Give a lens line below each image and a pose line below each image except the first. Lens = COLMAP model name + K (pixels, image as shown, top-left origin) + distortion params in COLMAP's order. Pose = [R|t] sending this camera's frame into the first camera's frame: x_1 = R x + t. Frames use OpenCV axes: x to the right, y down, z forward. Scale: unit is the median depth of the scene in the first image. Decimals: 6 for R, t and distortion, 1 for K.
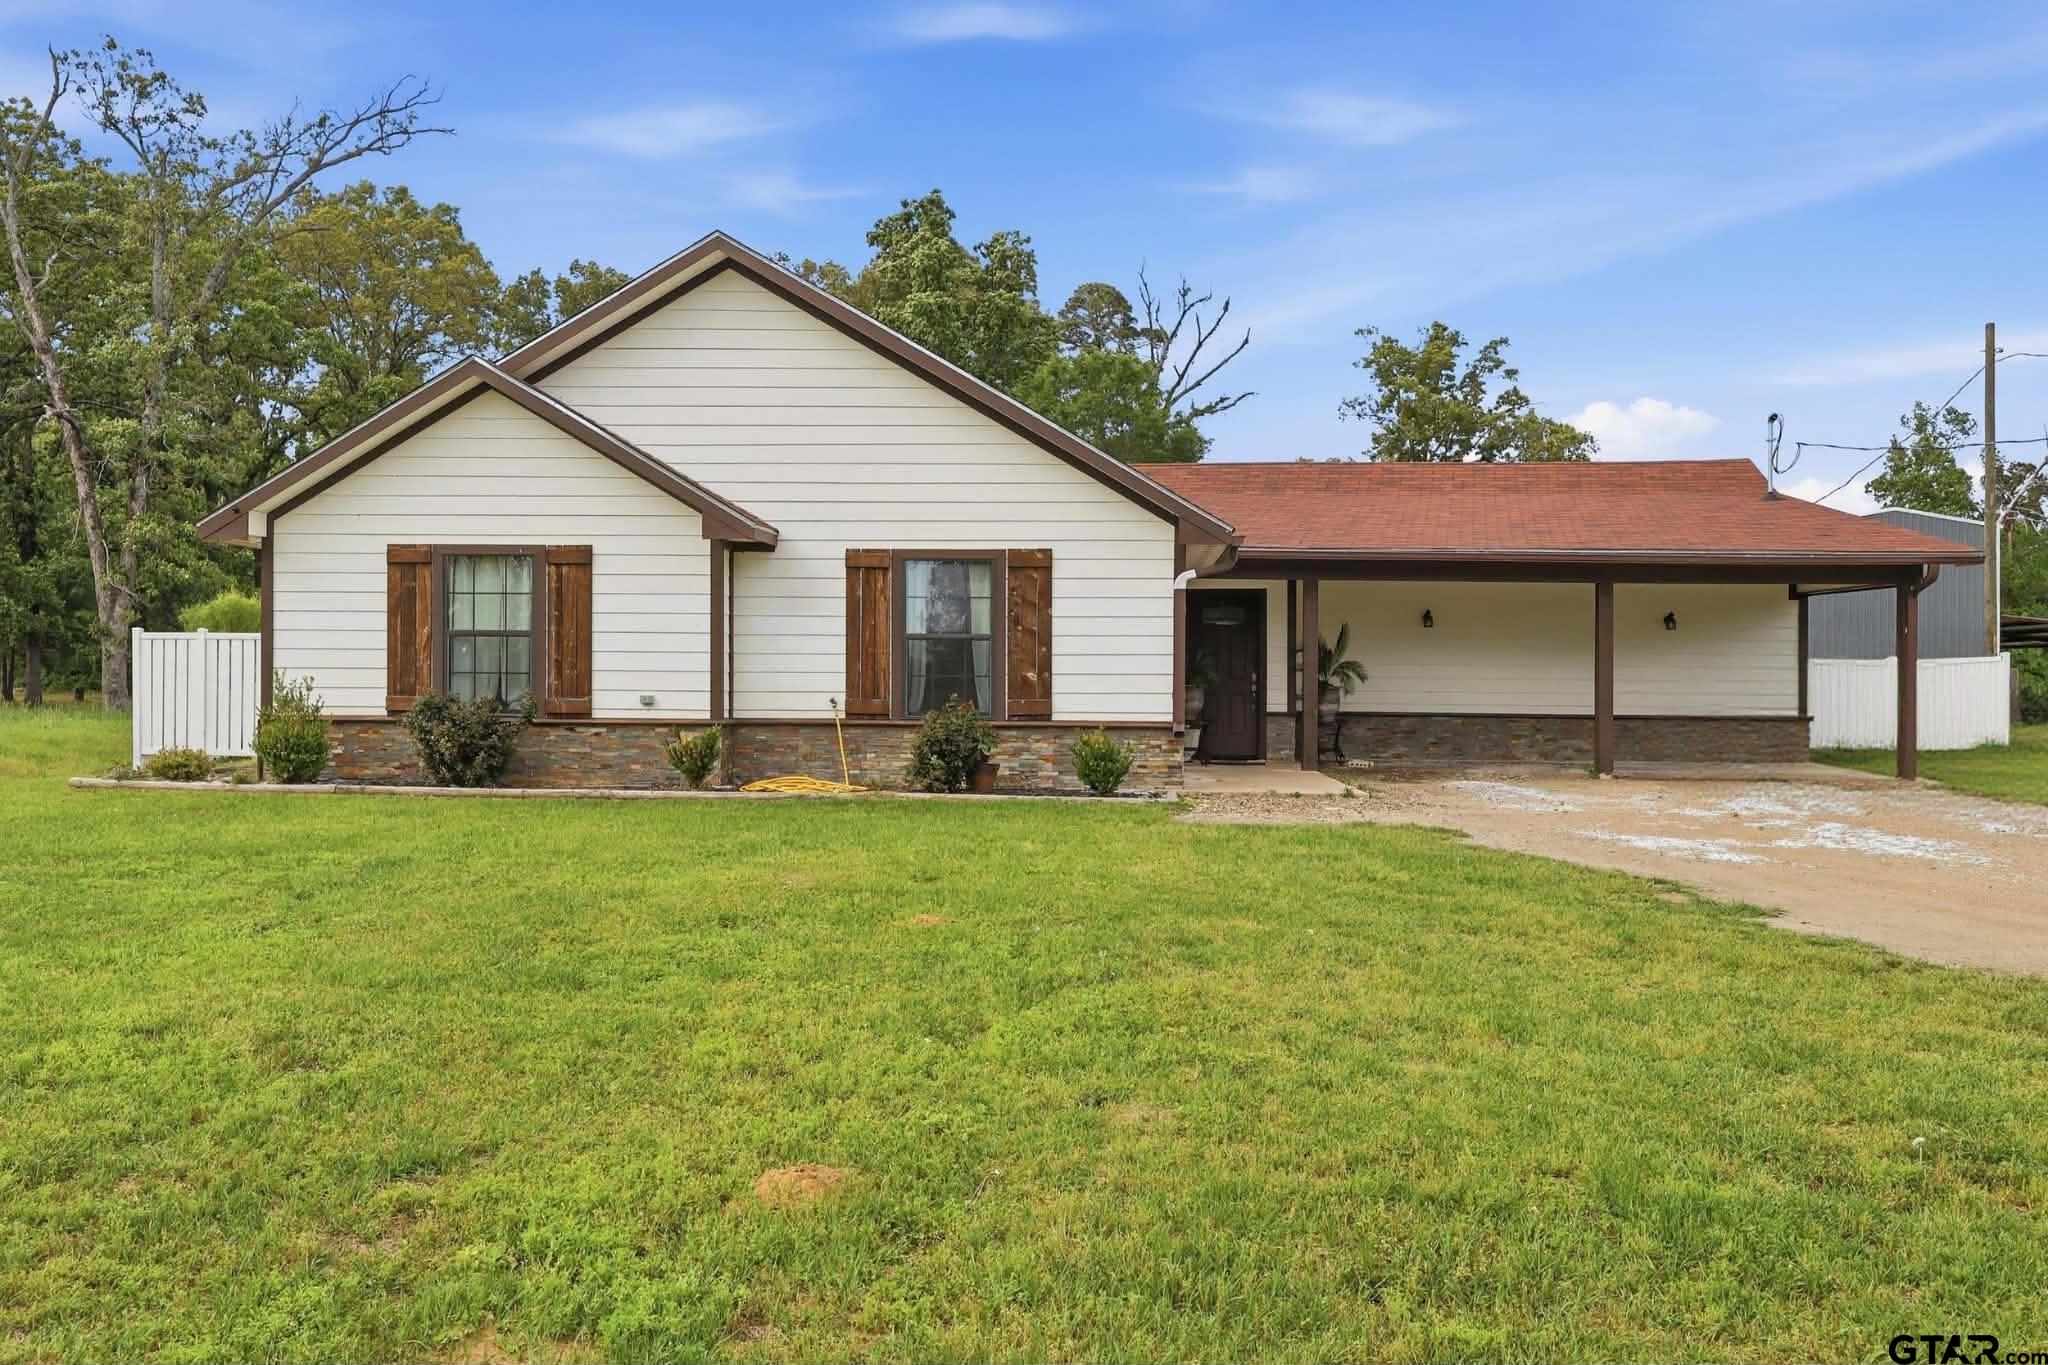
lens RADIAL K [[1611.4, 0, 1013.6], [0, 1611.4, 678.5], [0, 0, 1]] dist [-0.004514, 0.003369]
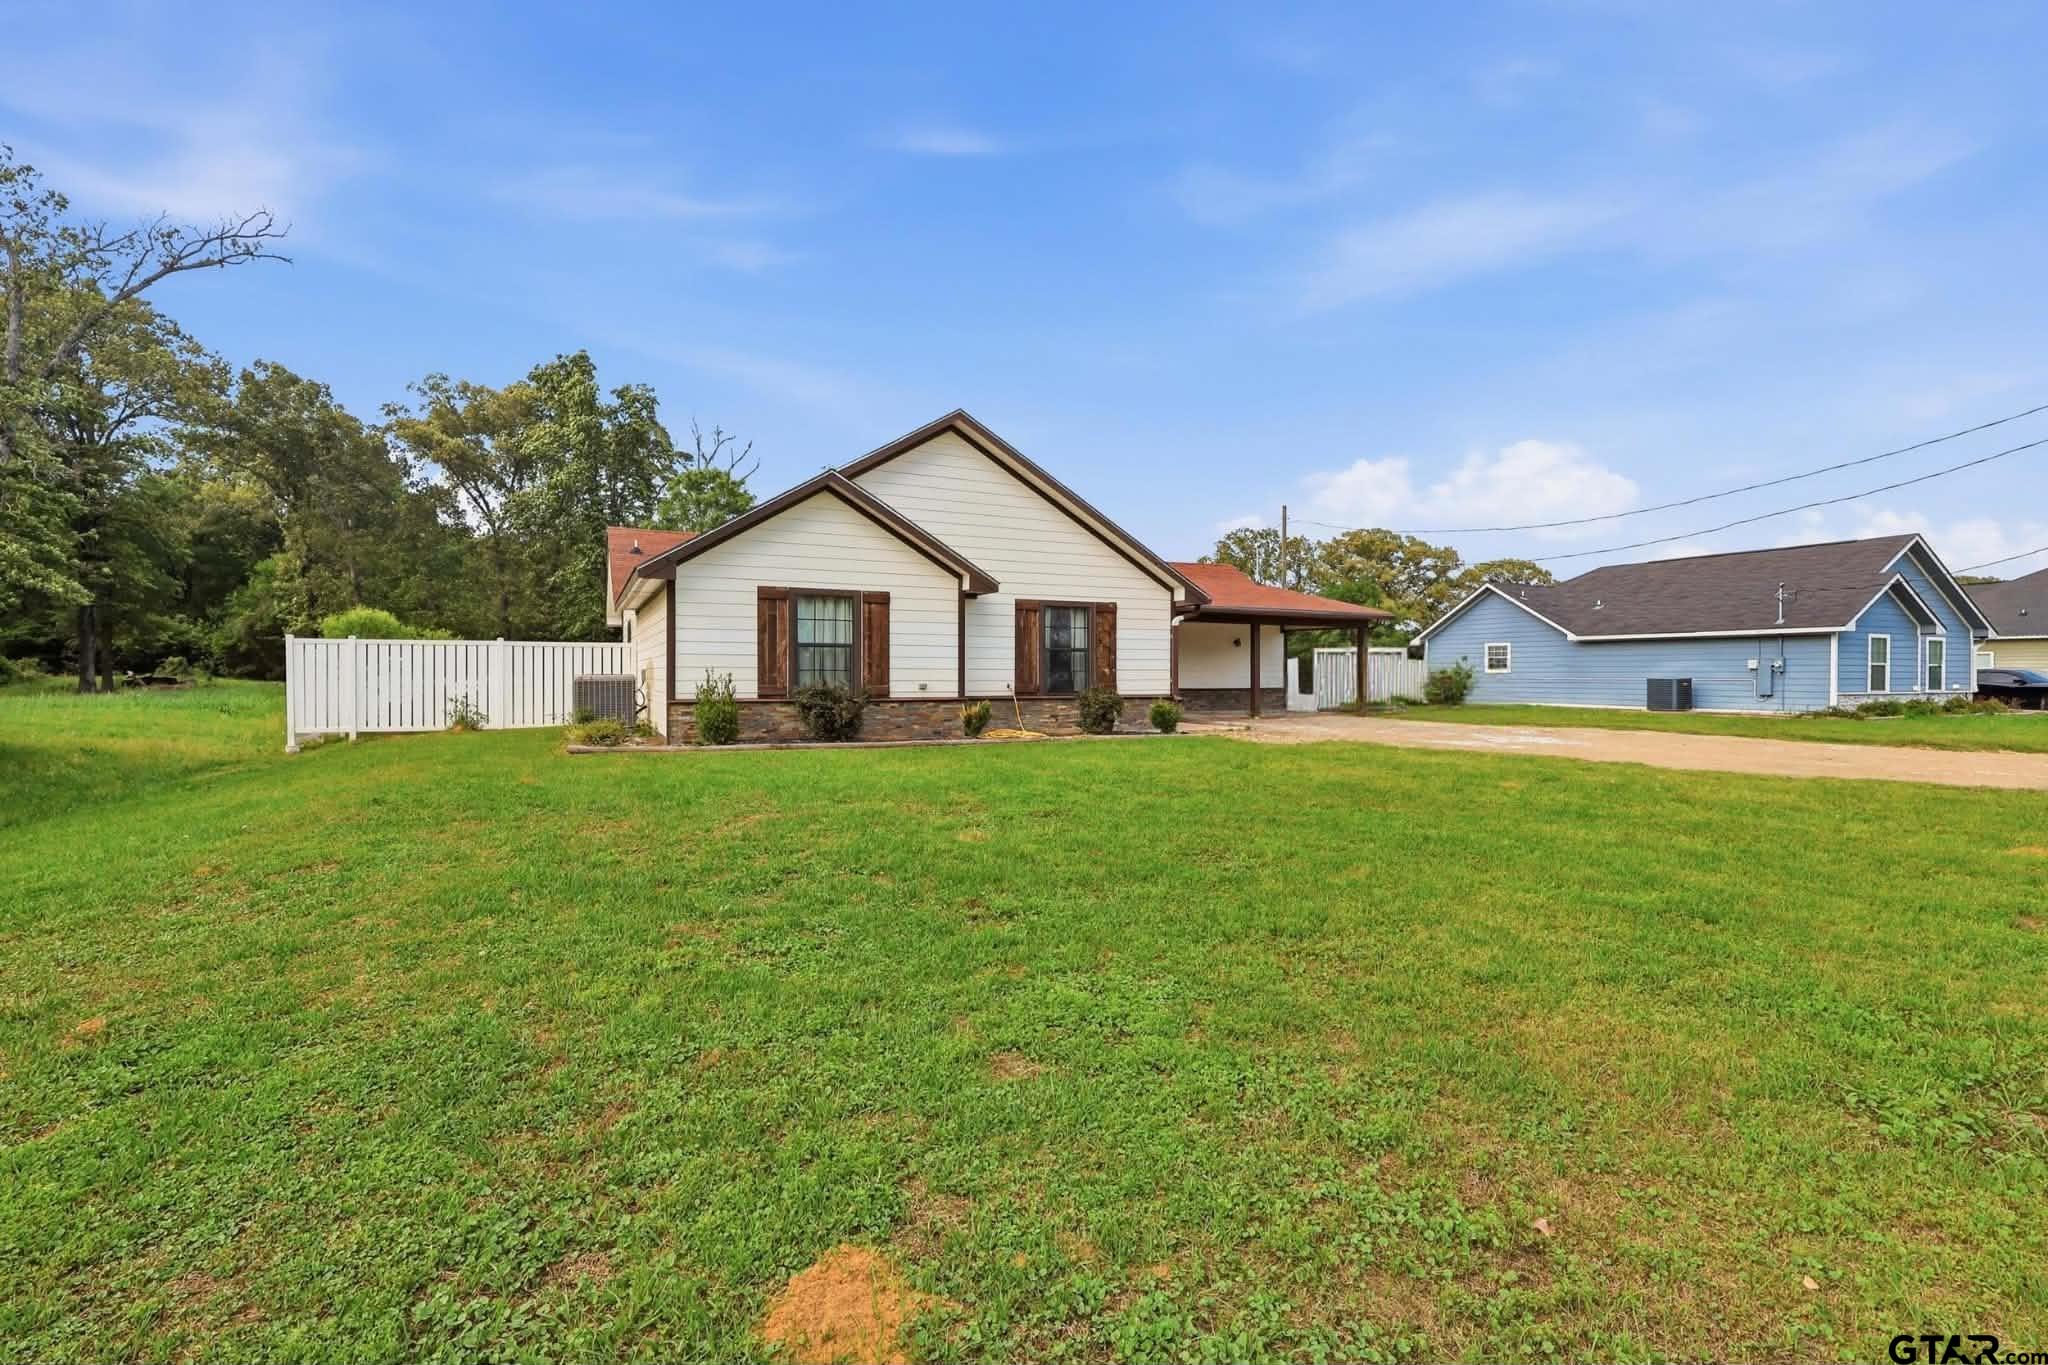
lens RADIAL K [[949.2, 0, 1004.7], [0, 949.2, 663.7], [0, 0, 1]] dist [0.001677, -0.000330]
pose [[0.881343, -0.000129, 0.472477, -0.599957], [0.002730, 0.999985, -0.004821, -0.004616], [-0.472469, 0.005539, 0.881330, 0.095648]]
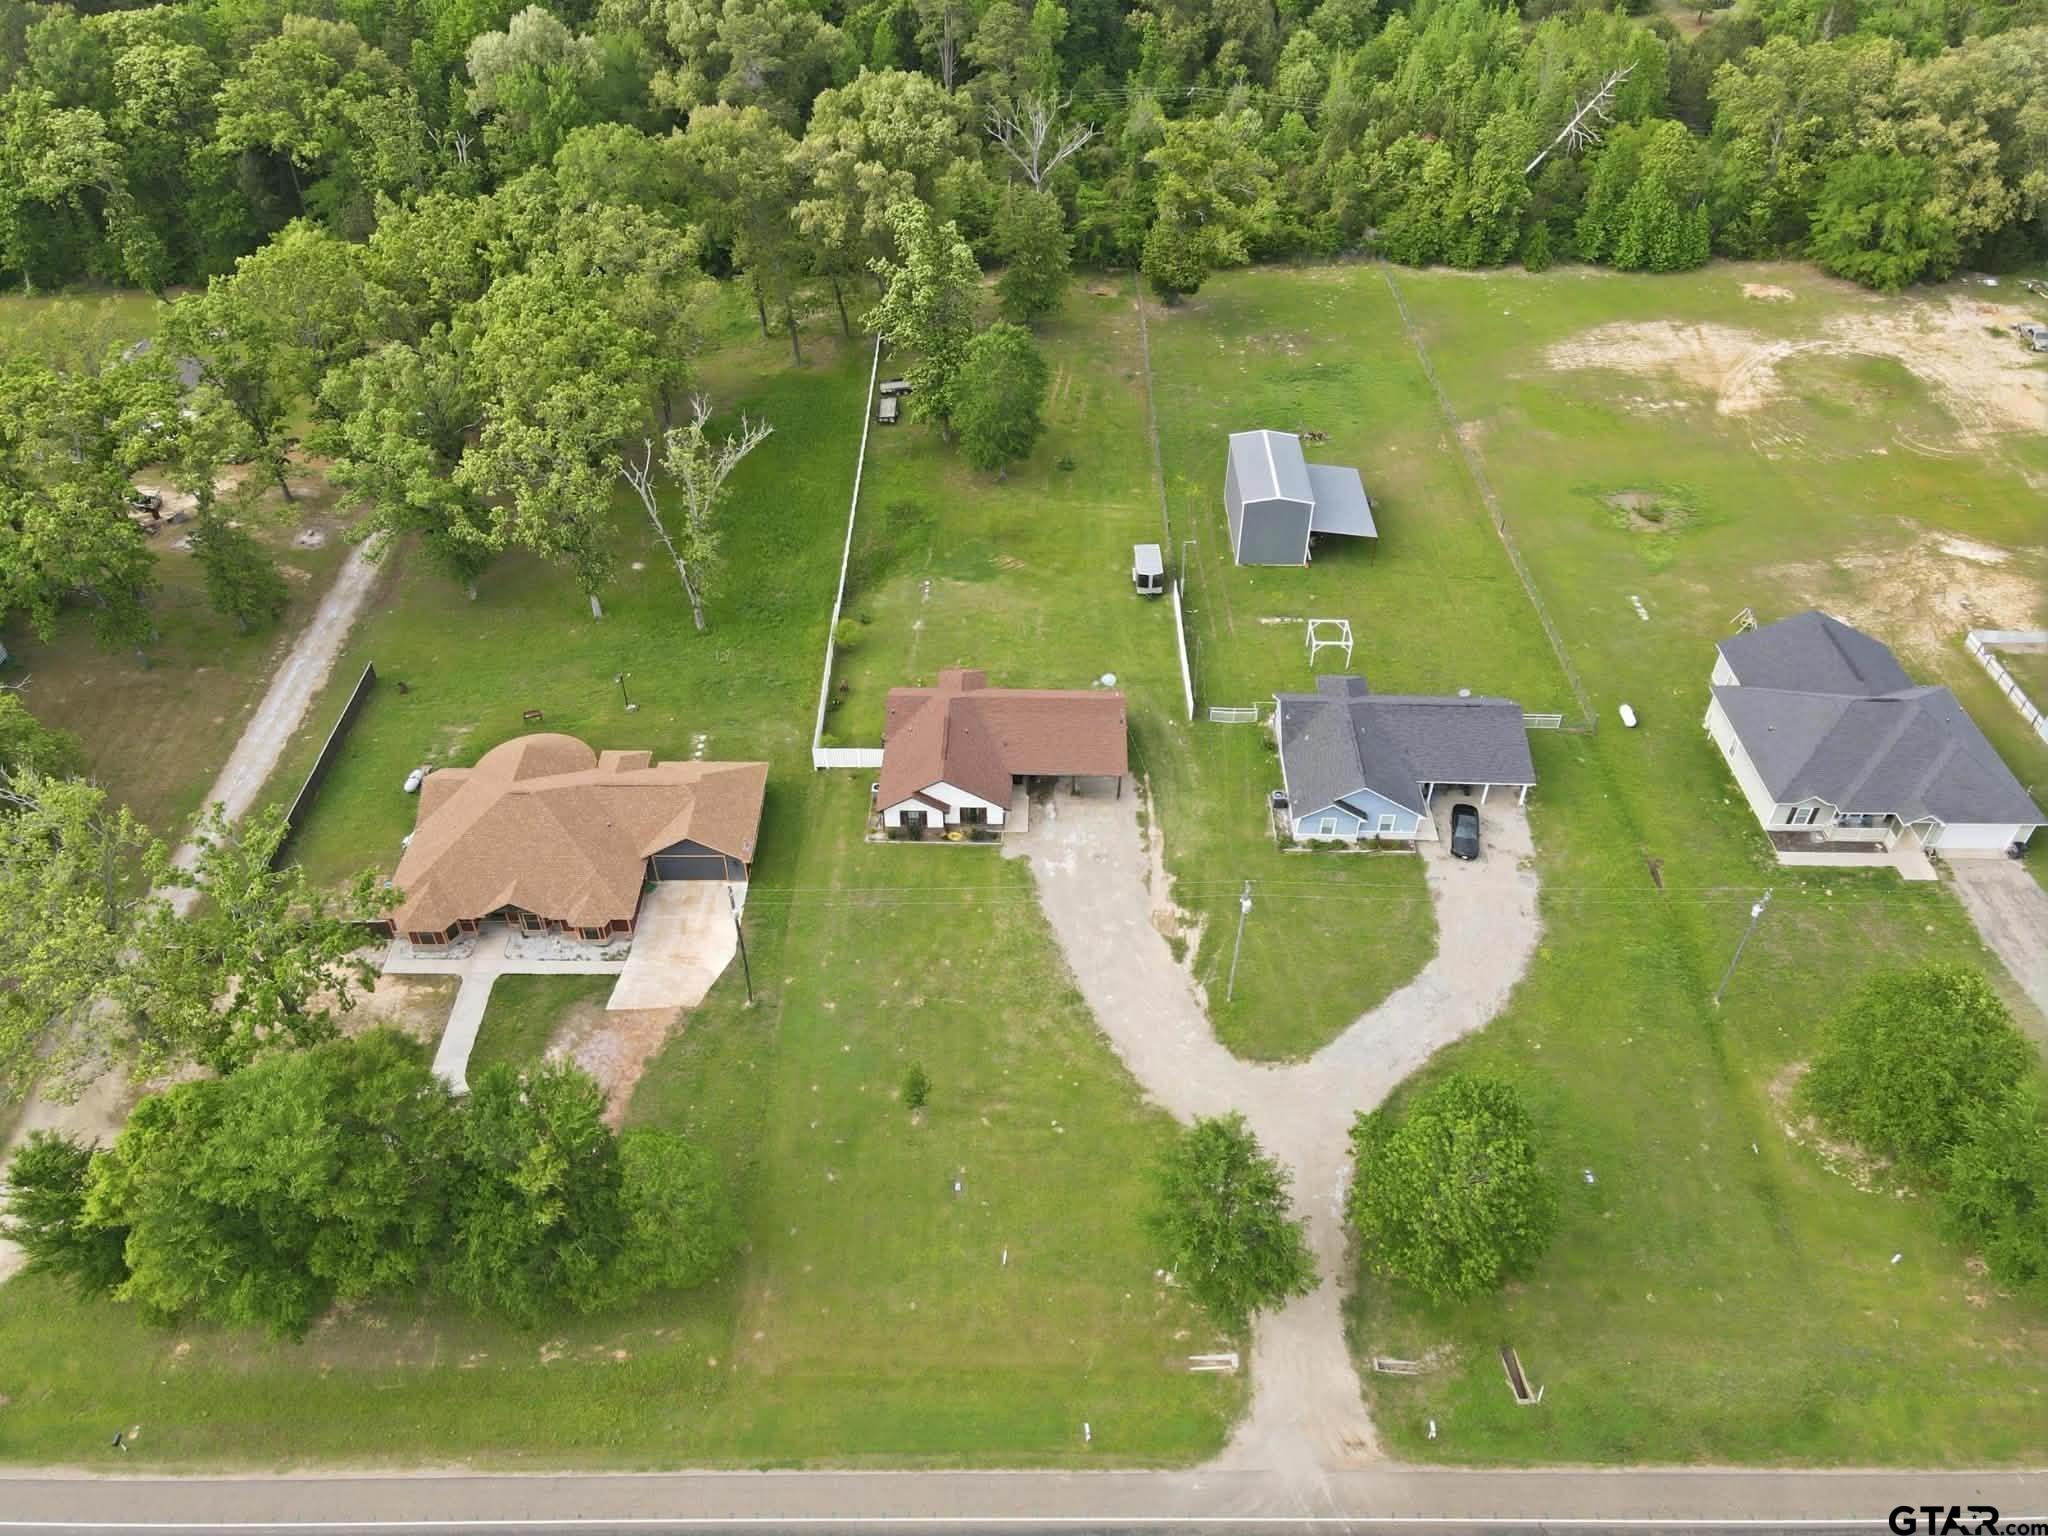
lens RADIAL K [[1501.4, 0, 1000.4], [0, 1501.4, 764.8], [0, 0, 1]] dist [0.011765, 0.007729]
pose [[0.999360, -0.033732, 0.011880, 0.009755], [0.017333, 0.747424, 0.664121, -4.883161], [-0.031282, -0.663490, 0.747531, -4.116855]]
